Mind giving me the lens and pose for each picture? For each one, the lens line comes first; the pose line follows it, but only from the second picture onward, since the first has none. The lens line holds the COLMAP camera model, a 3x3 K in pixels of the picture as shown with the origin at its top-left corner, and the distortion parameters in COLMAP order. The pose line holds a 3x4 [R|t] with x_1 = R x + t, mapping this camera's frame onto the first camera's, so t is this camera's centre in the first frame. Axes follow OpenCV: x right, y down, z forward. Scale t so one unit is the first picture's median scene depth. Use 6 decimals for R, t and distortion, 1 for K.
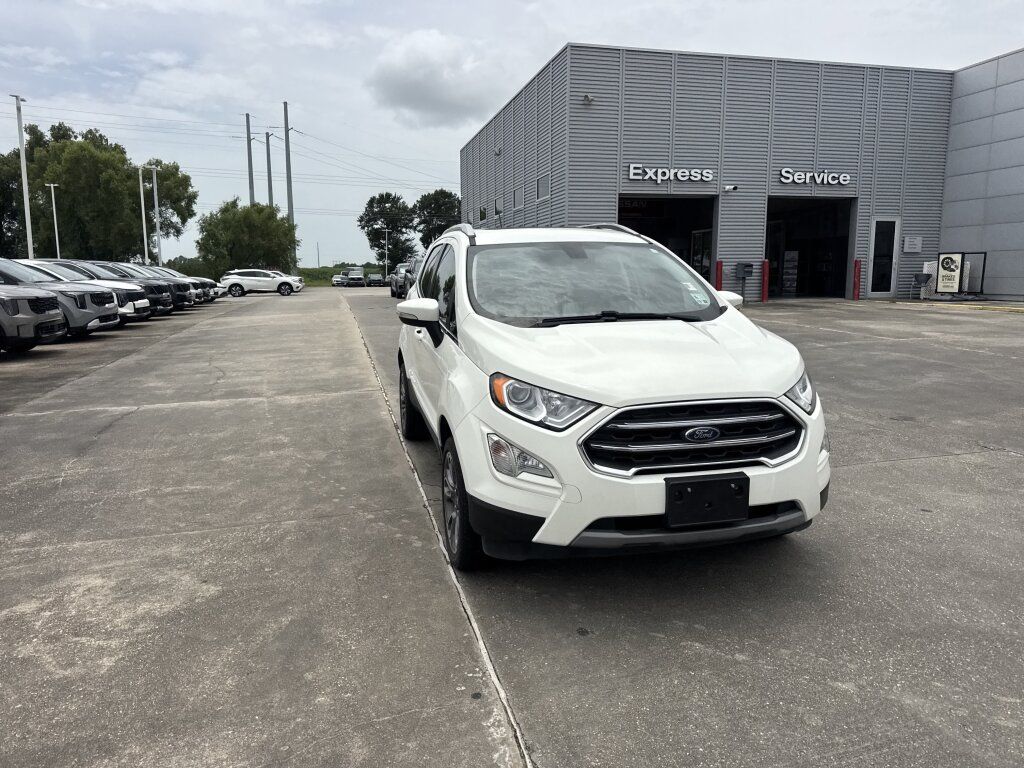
lens RADIAL K [[723.5, 0, 514.9], [0, 723.5, 379.0], [0, 0, 1]] dist [0.036714, -0.043766]
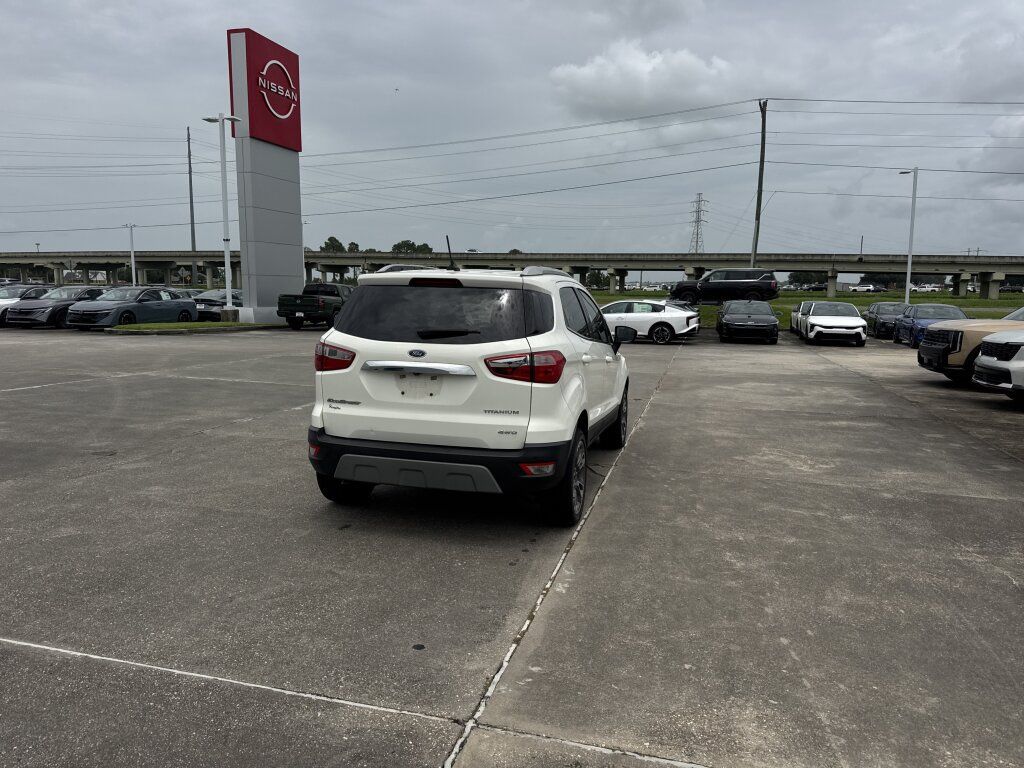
lens RADIAL K [[723.5, 0, 515.8], [0, 723.5, 382.1], [0, 0, 1]] dist [0.036714, -0.043766]
pose [[-0.875461, -0.065809, 0.478788, -0.633488], [0.066671, 0.964768, 0.254514, -0.376082], [-0.478669, 0.254738, -0.840229, 2.262316]]
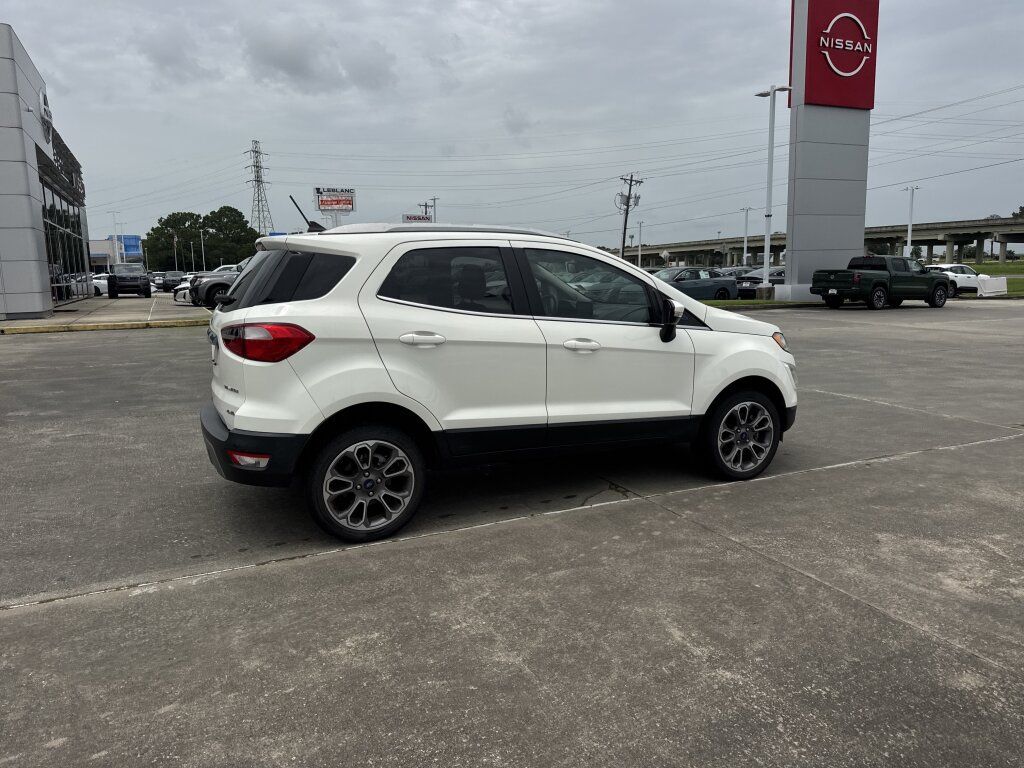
lens RADIAL K [[723.5, 0, 516.7], [0, 723.5, 378.4], [0, 0, 1]] dist [0.036714, -0.043766]
pose [[-0.204985, -0.135757, 0.969304, -1.064996], [0.165150, 0.971337, 0.170967, -0.201232], [-0.964731, 0.195126, -0.176689, 1.306509]]
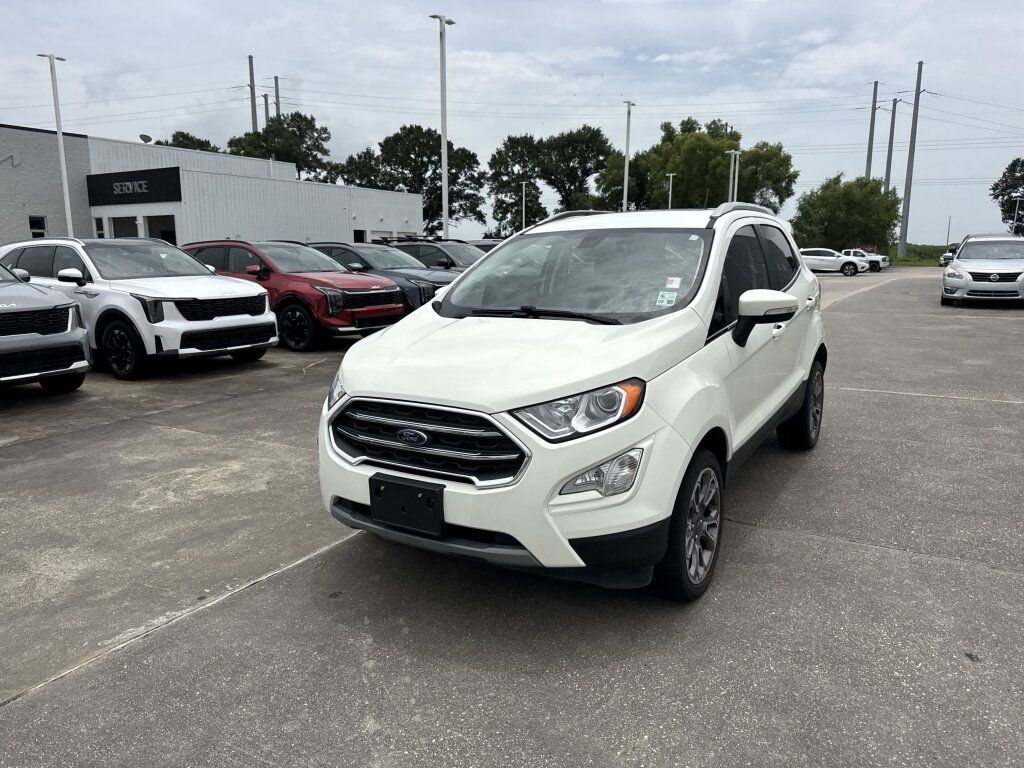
lens RADIAL K [[723.5, 0, 512.2], [0, 723.5, 385.6], [0, 0, 1]] dist [0.036714, -0.043766]
pose [[0.698256, 0.133064, -0.703372, 0.657386], [-0.106100, 0.990957, 0.082141, -0.054811], [0.707942, 0.017273, 0.706060, 0.264527]]
